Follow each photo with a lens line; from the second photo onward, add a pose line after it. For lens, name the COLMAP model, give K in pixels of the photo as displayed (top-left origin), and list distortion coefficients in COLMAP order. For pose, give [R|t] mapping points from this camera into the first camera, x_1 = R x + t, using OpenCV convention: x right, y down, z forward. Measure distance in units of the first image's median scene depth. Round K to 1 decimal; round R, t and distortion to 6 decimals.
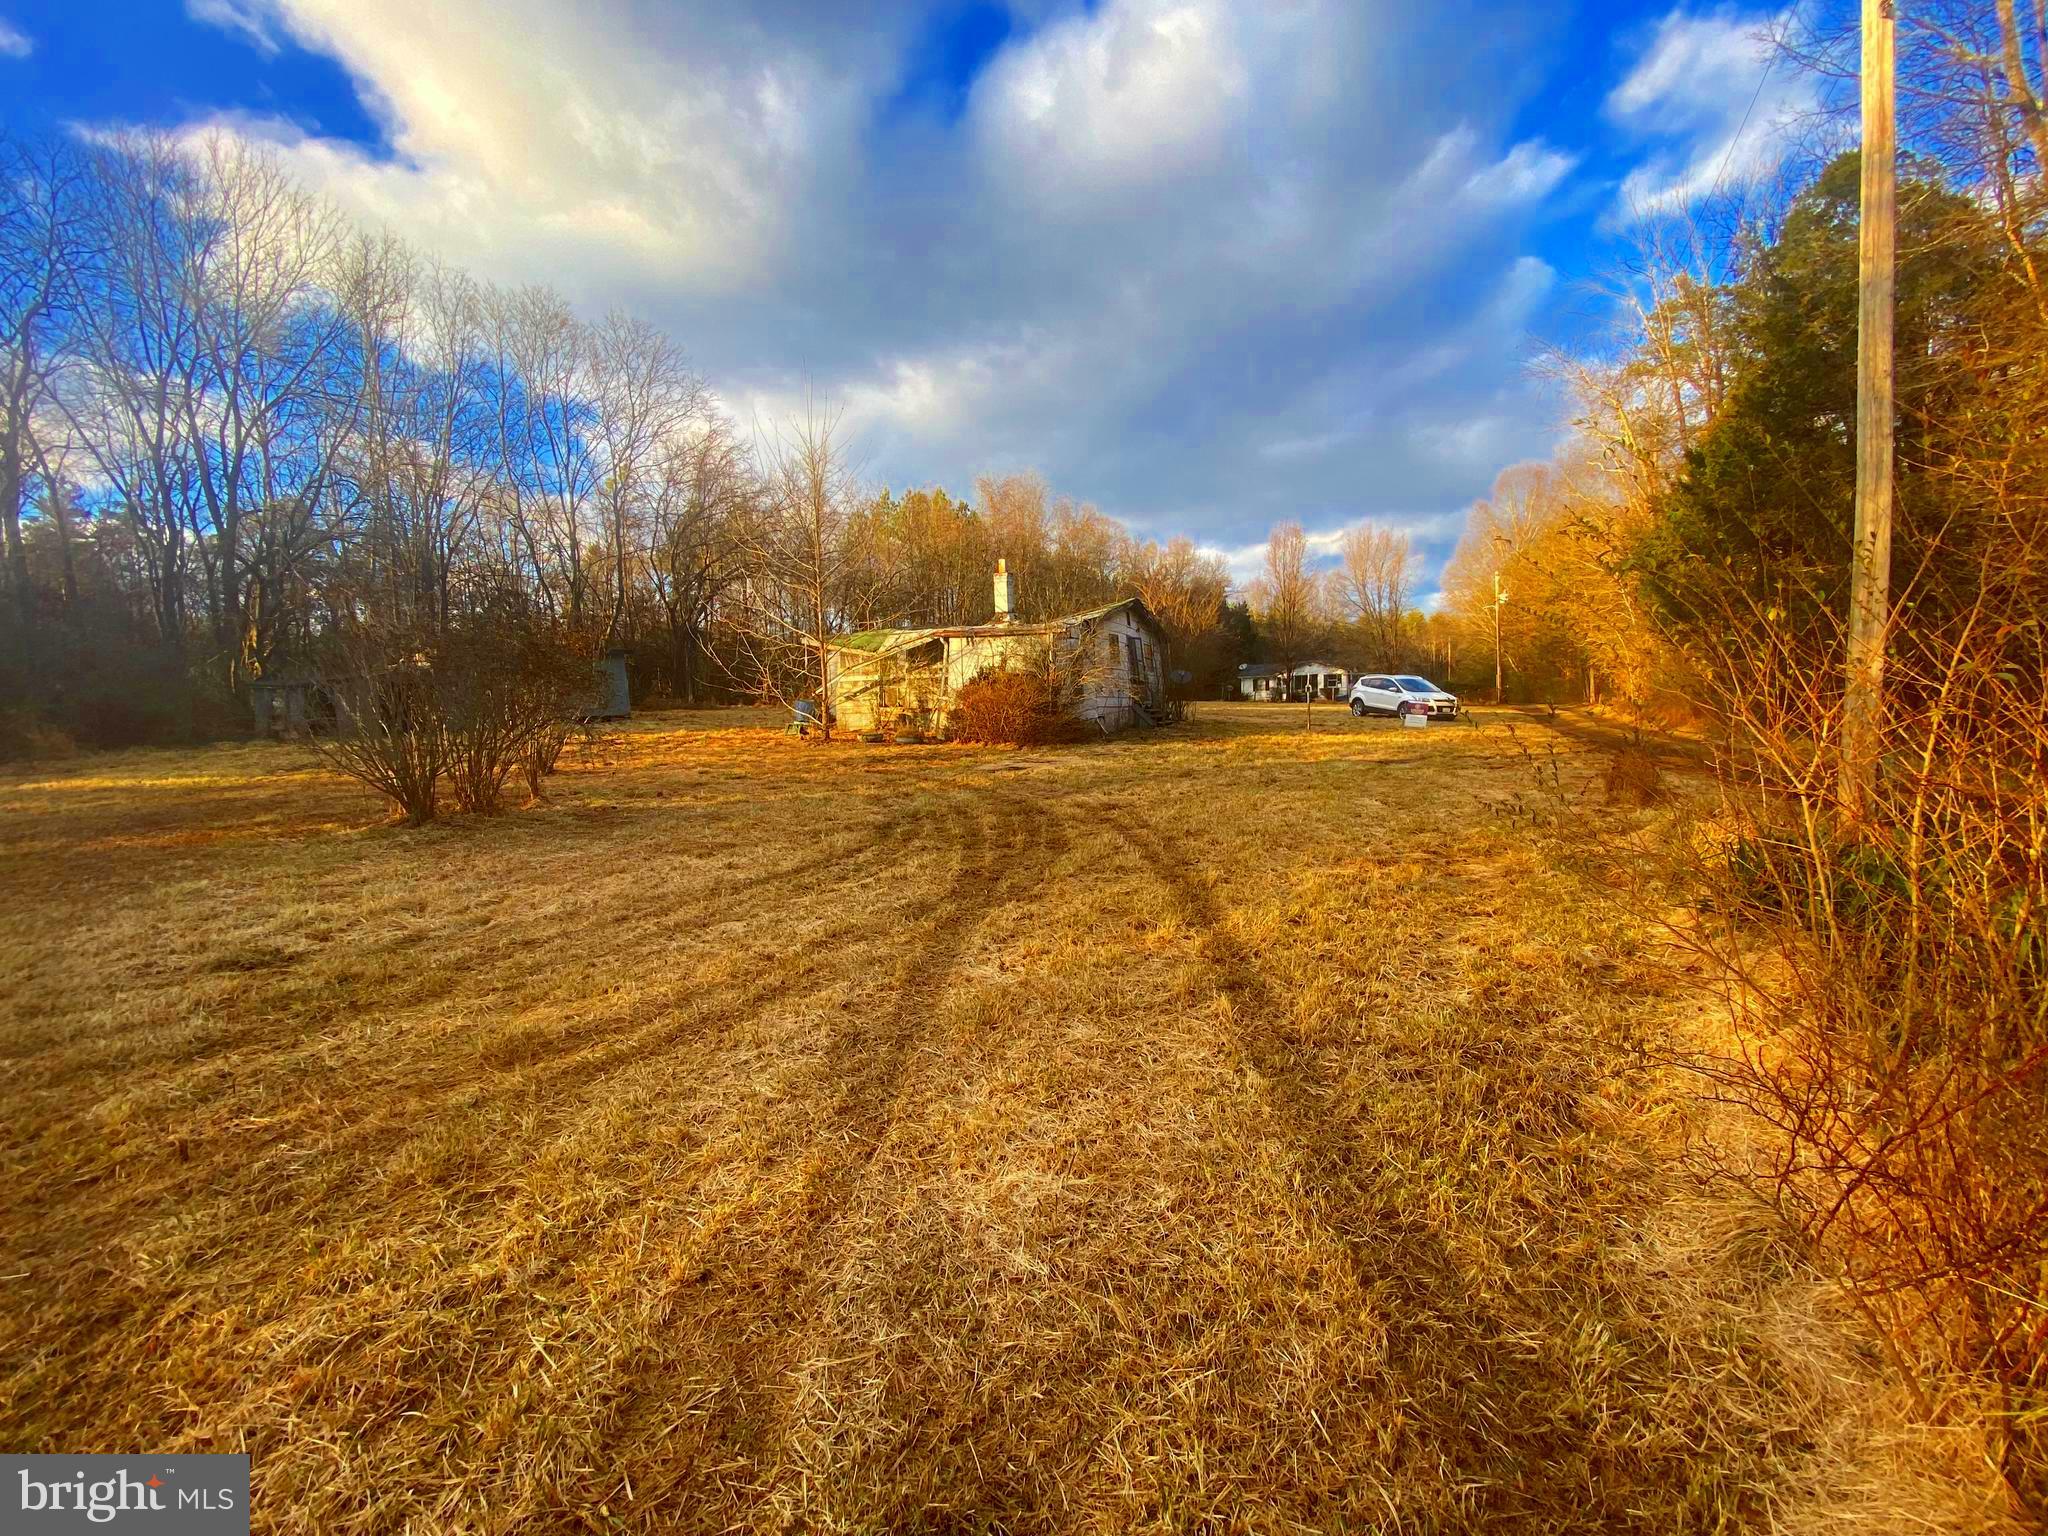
lens RADIAL K [[820.9, 0, 1024.0], [0, 820.9, 768.0], [0, 0, 1]] dist [0.000110, 0.000000]
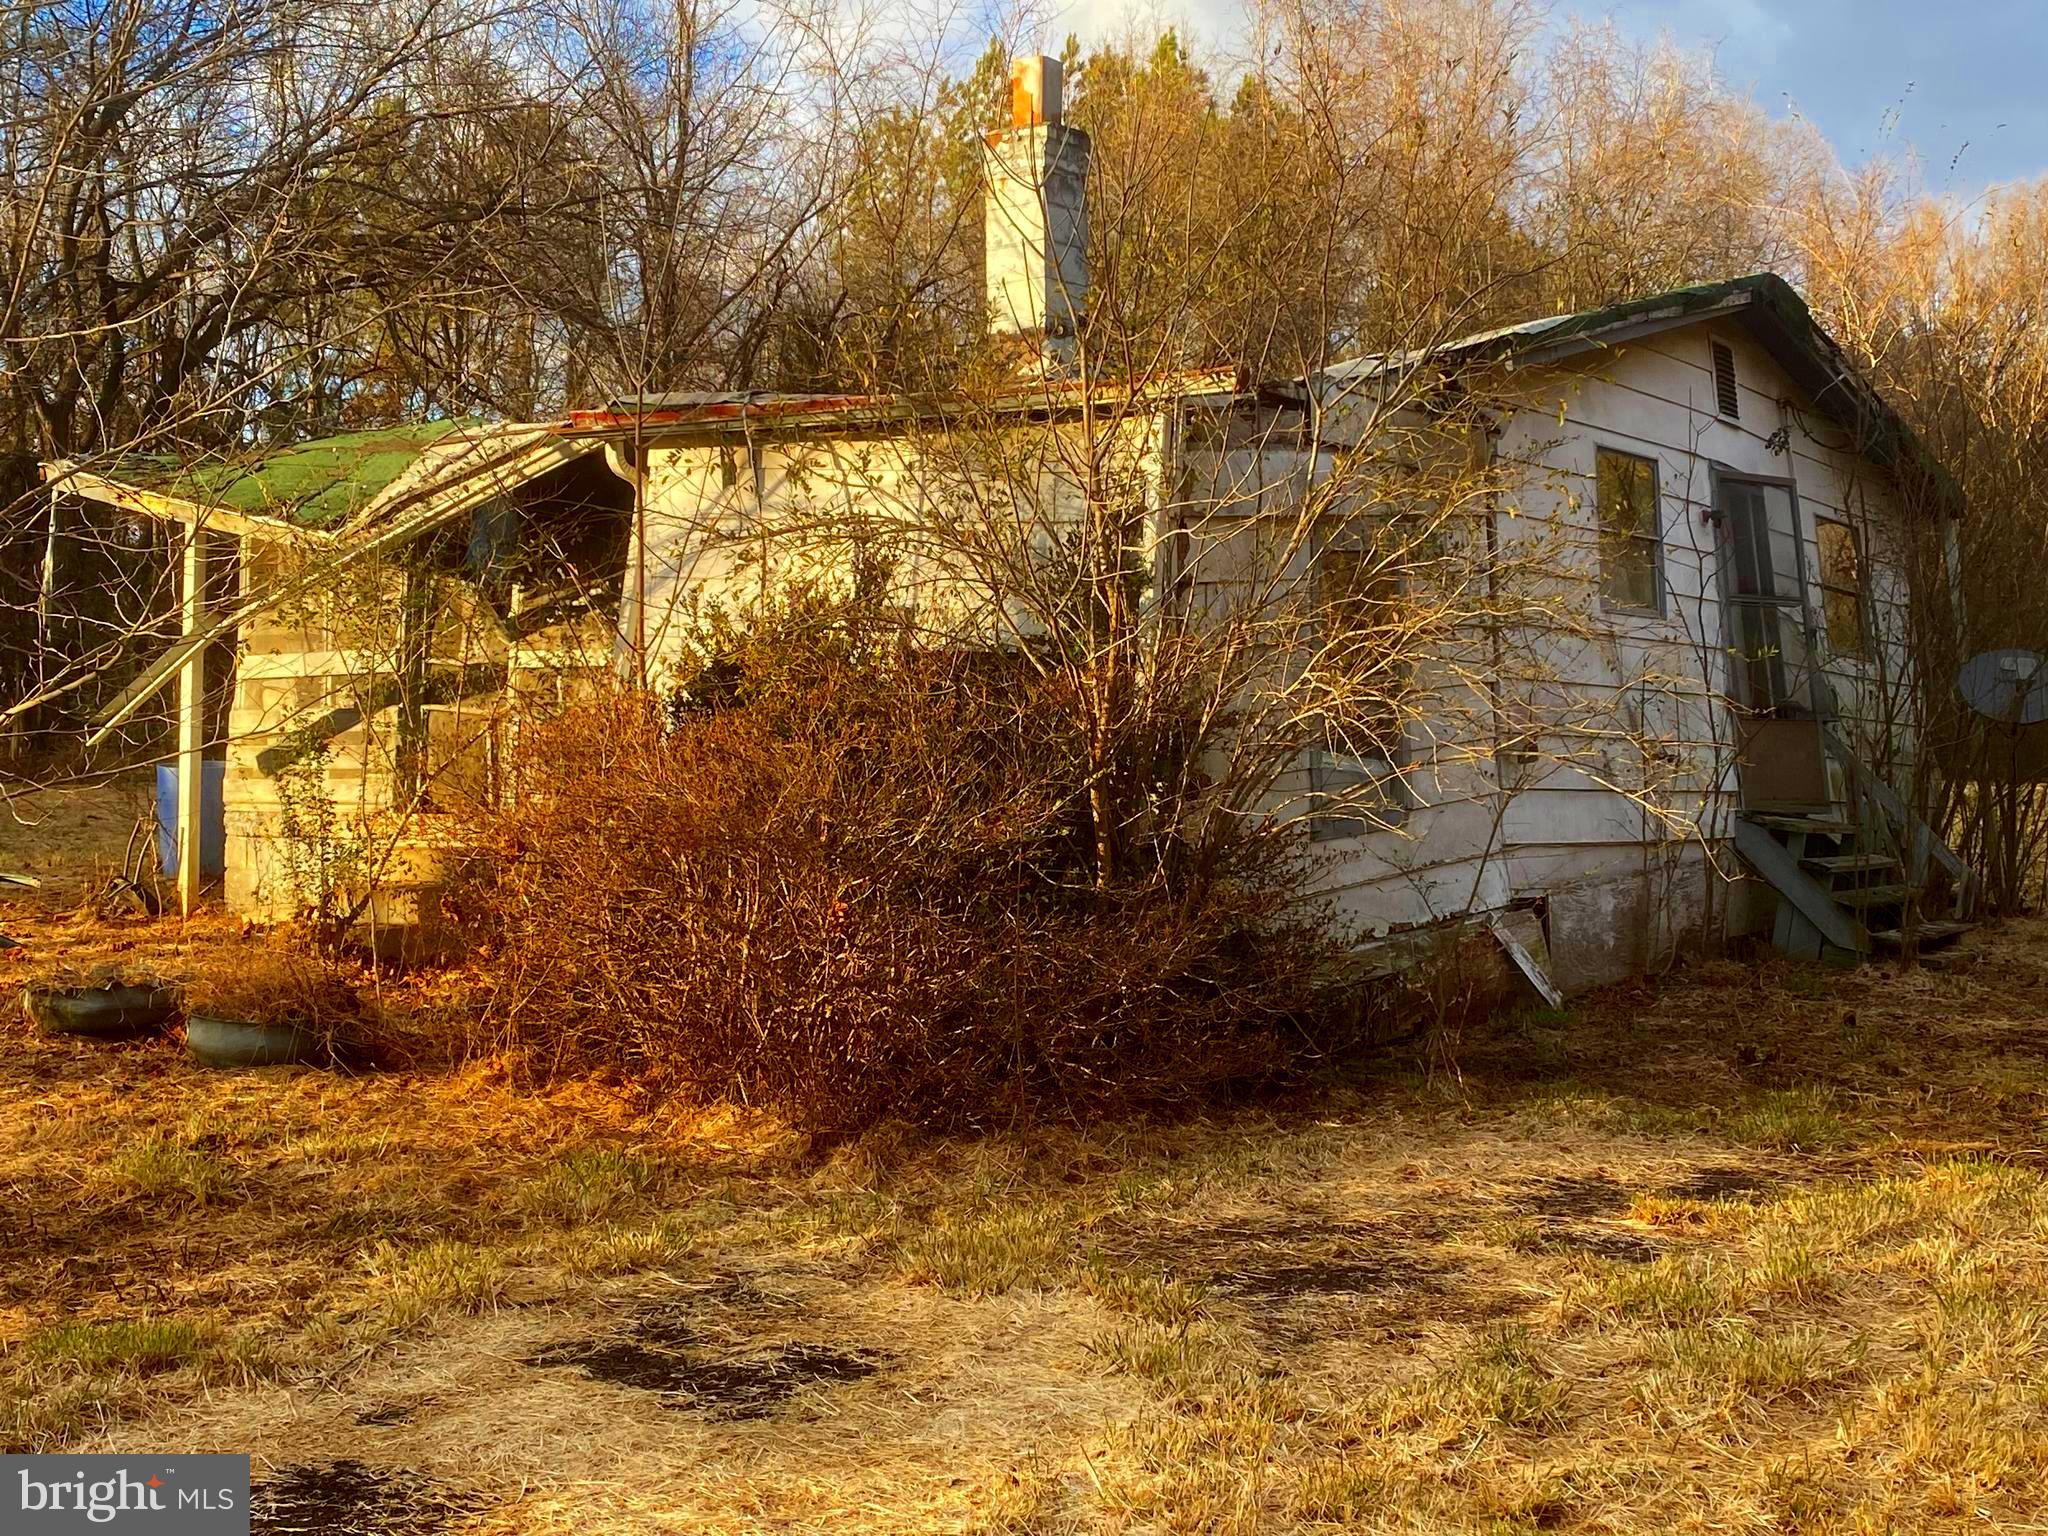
lens RADIAL K [[2509.1, 0, 1024.0], [0, 2509.1, 768.0], [0, 0, 1]] dist [0.003422, 0.000247]
pose [[0.980878, 0.025851, -0.192900, 0.086659], [-0.039609, 0.996912, -0.067812, -0.047765], [0.190551, 0.074156, 0.978872, 0.423684]]
